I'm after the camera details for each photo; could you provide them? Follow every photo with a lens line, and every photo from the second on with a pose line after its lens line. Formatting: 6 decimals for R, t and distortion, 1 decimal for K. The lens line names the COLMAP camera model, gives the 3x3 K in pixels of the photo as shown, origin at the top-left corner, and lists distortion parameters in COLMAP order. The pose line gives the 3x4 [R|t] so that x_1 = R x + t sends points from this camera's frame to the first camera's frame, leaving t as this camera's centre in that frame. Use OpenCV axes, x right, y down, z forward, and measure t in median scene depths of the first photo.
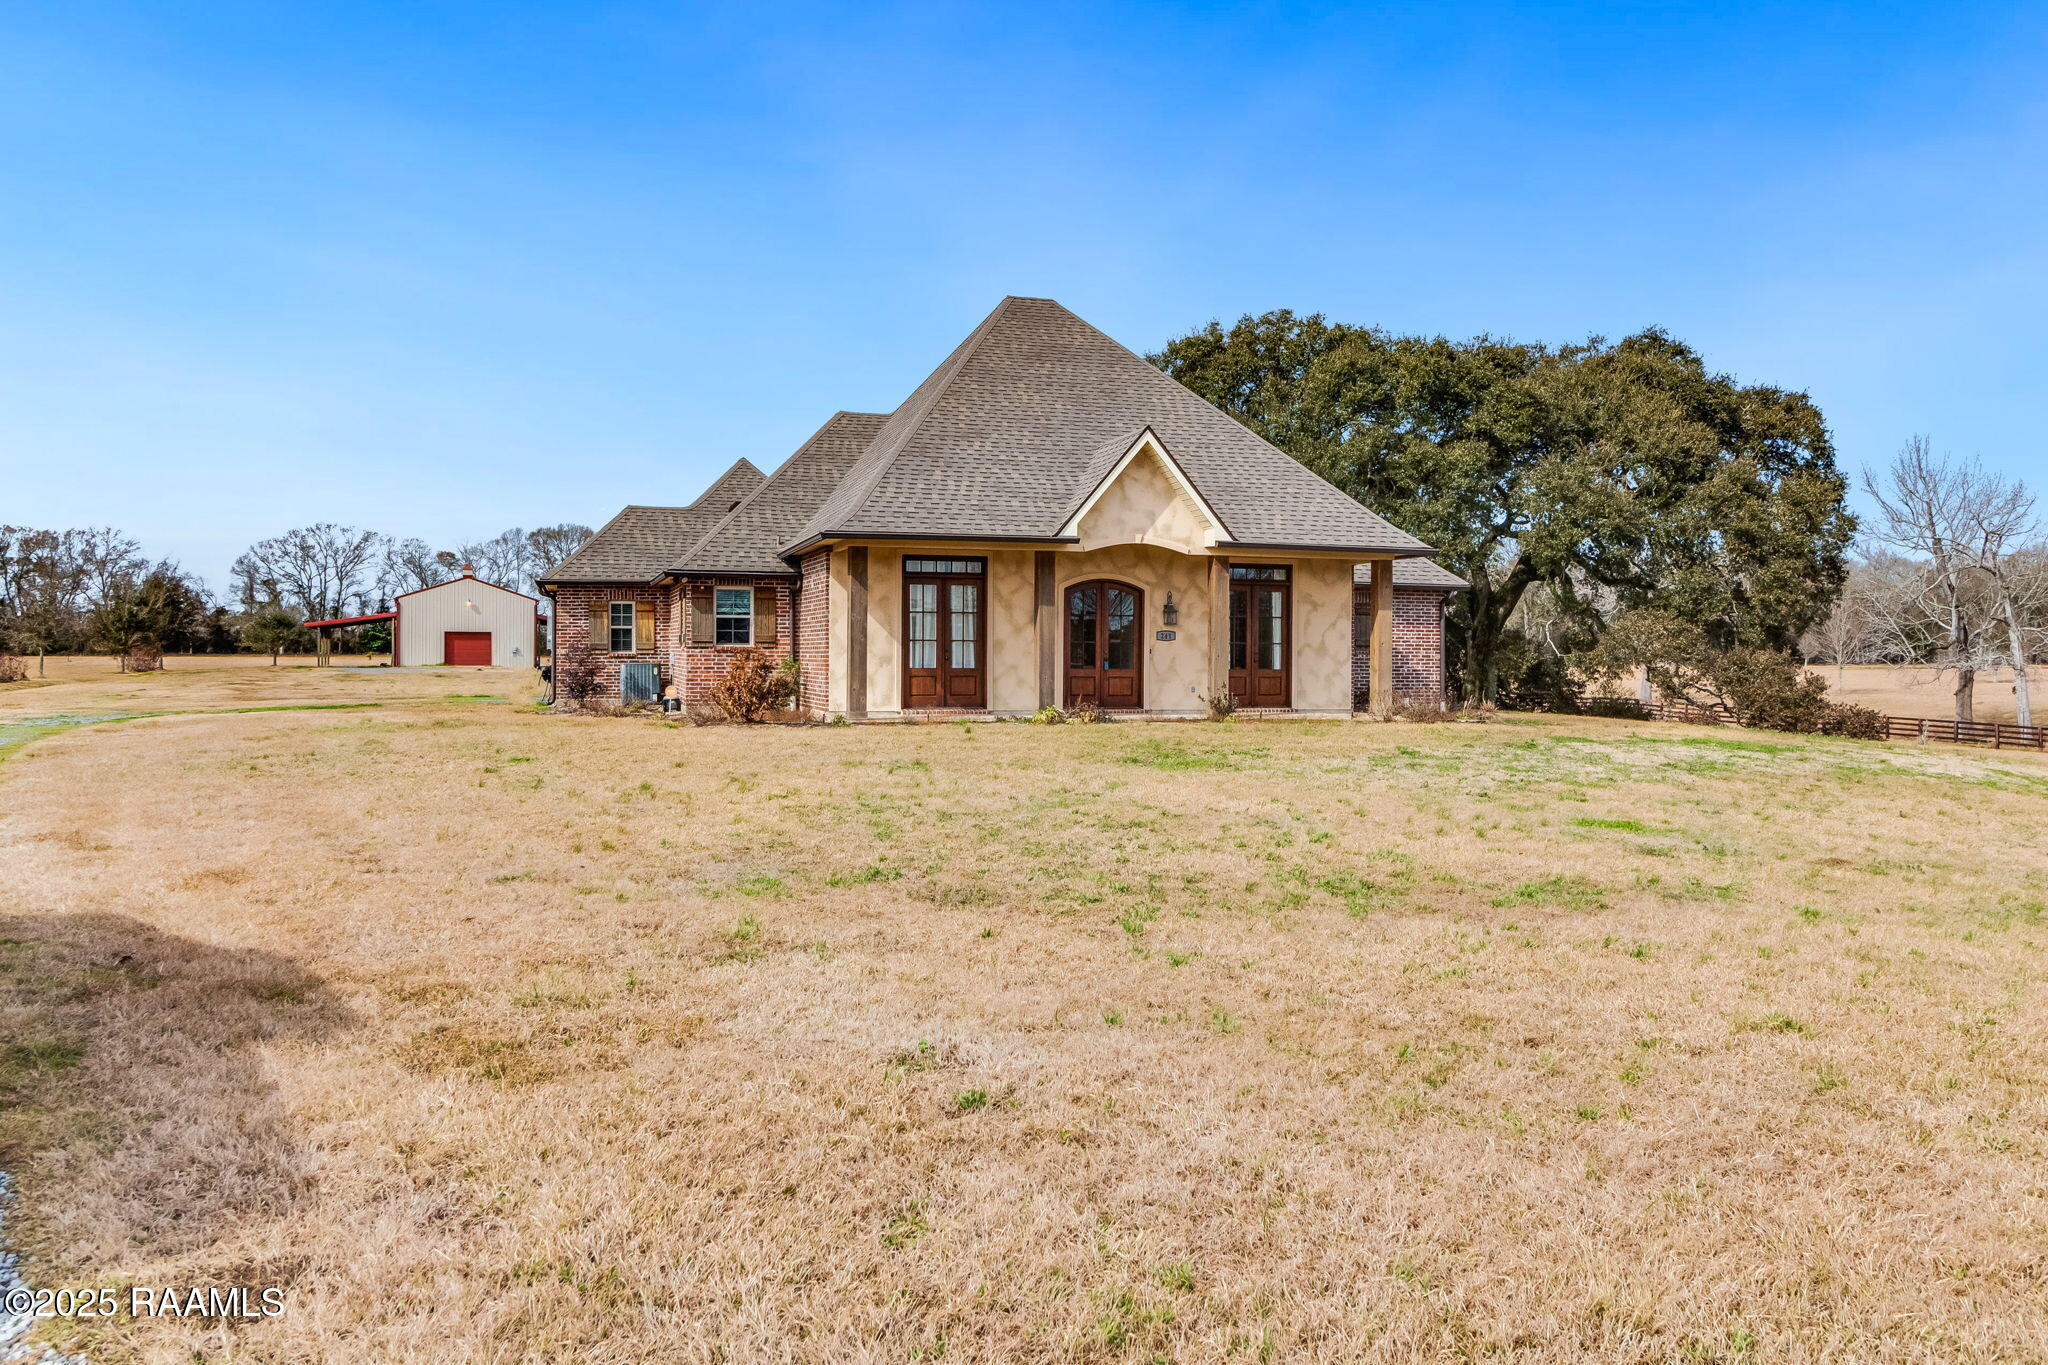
lens RADIAL K [[1492.3, 0, 1020.7], [0, 1492.3, 645.8], [0, 0, 1]] dist [-0.001717, 0.002276]
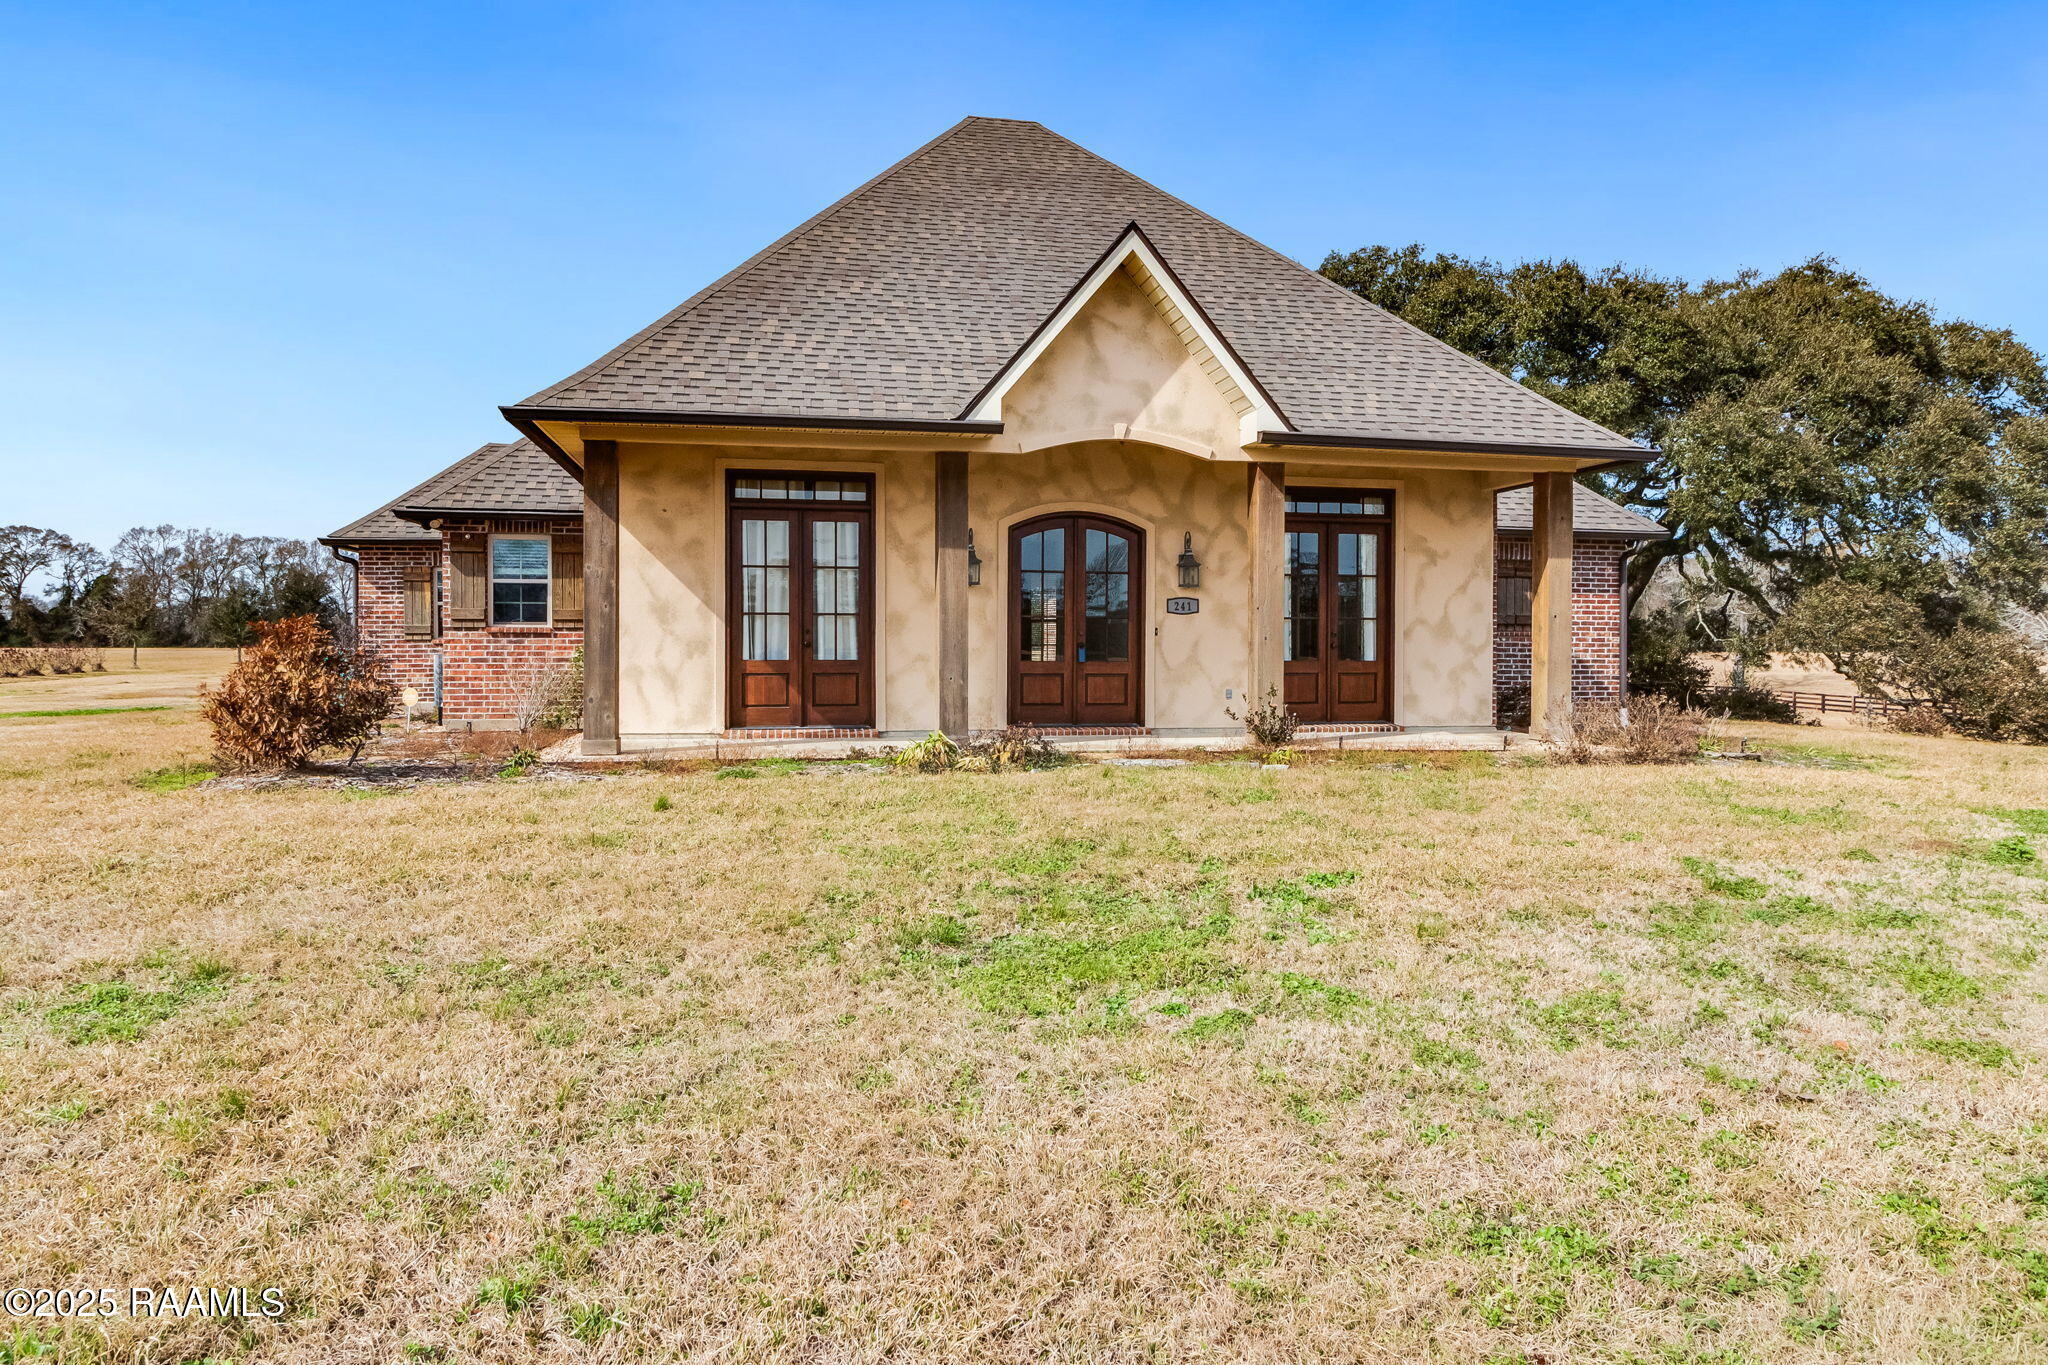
lens RADIAL K [[1270.5, 0, 1032.6], [0, 1270.5, 651.6], [0, 0, 1]] dist [-0.000489, 0.000269]
pose [[0.996194, -0.002369, -0.087128, 0.079120], [0.003345, 0.999933, 0.011051, 0.005814], [0.087096, -0.011300, 0.996136, 0.466537]]
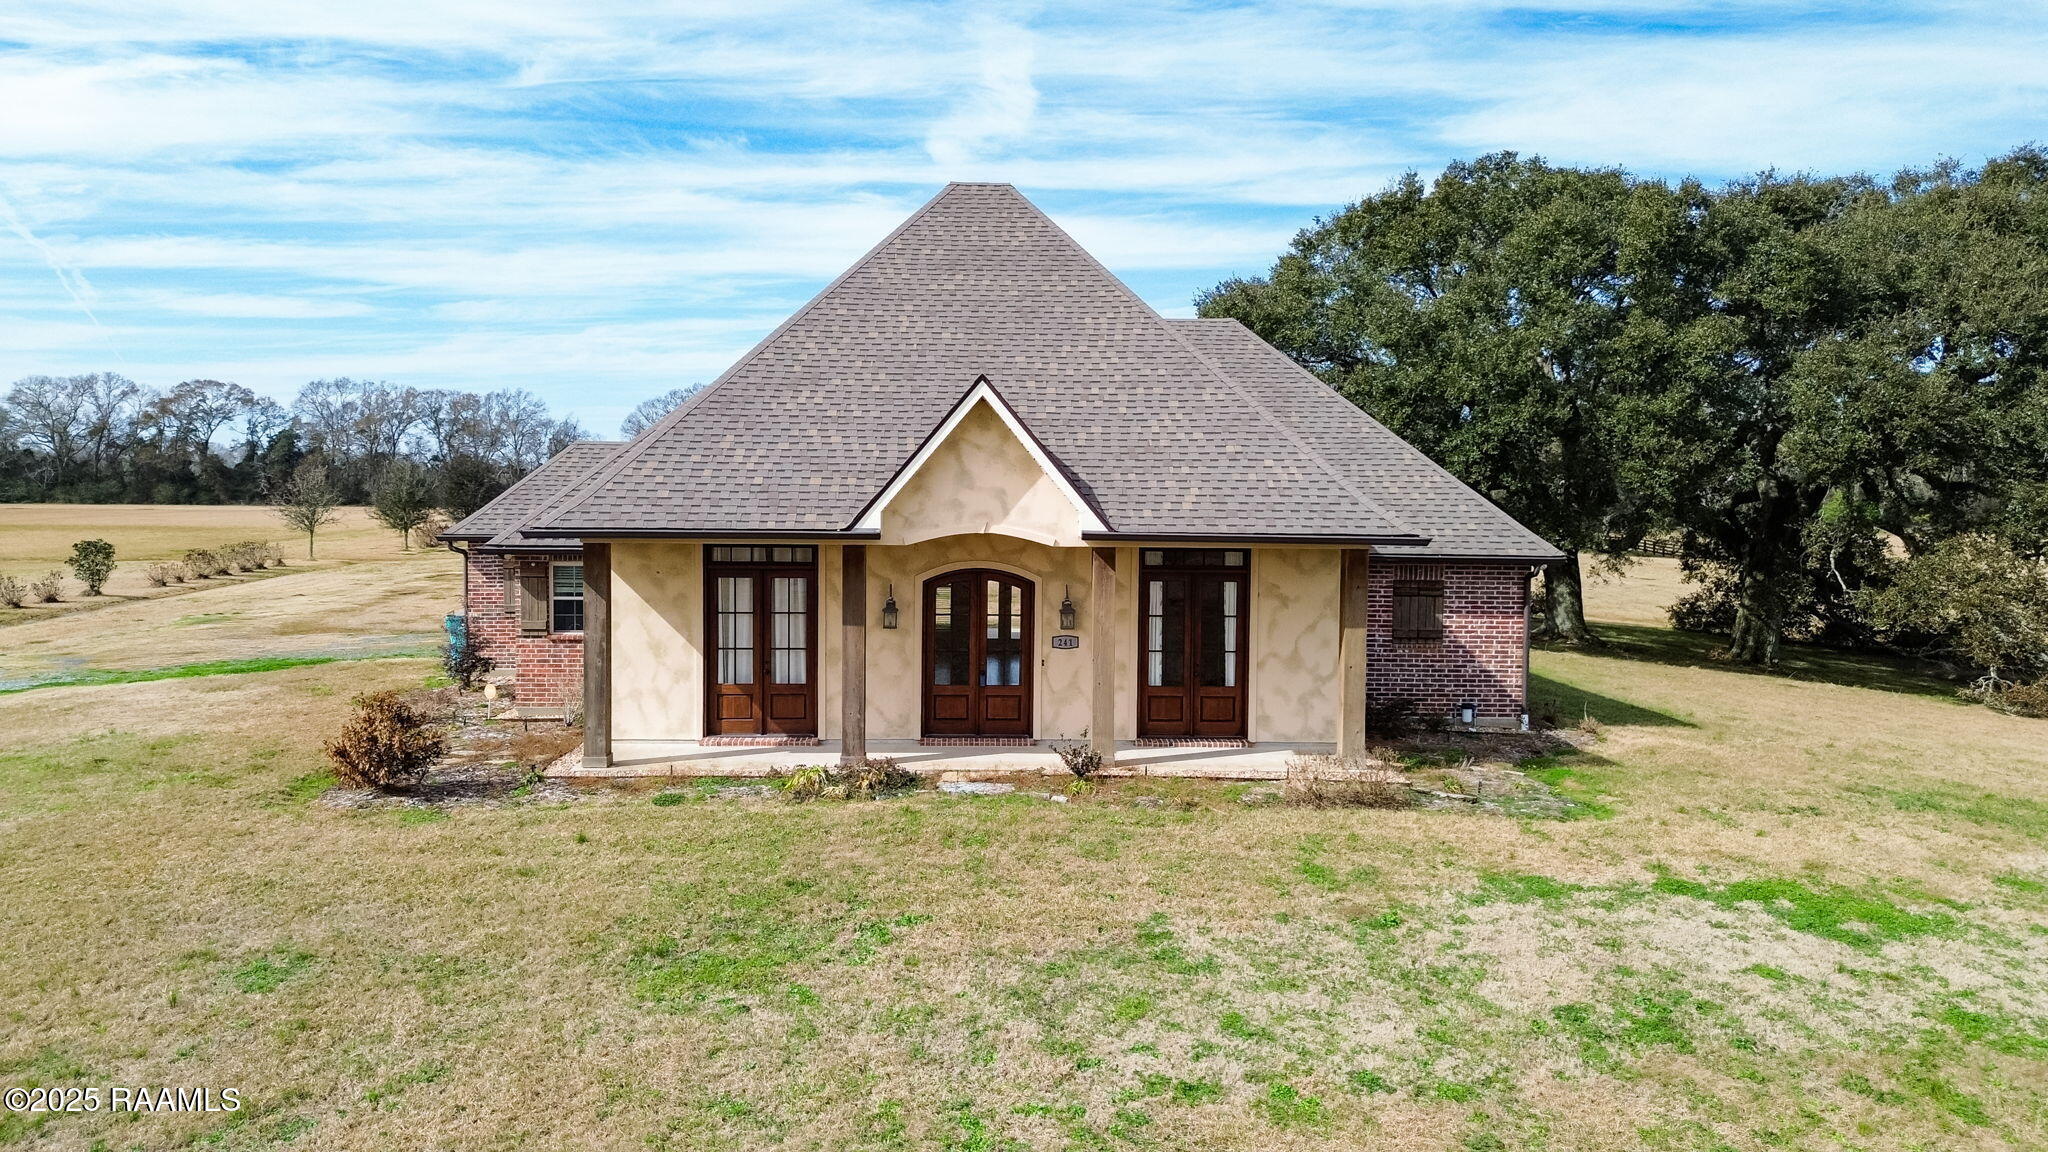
lens RADIAL K [[1447.0, 0, 1024.0], [0, 1447.0, 576.0], [0, 0, 1]] dist [0.095800, -0.110864]
pose [[0.967558, 0.018667, -0.251959, 0.253083], [-0.003286, 0.998112, 0.061327, -0.082528], [0.252629, -0.058509, 0.965793, 0.282189]]
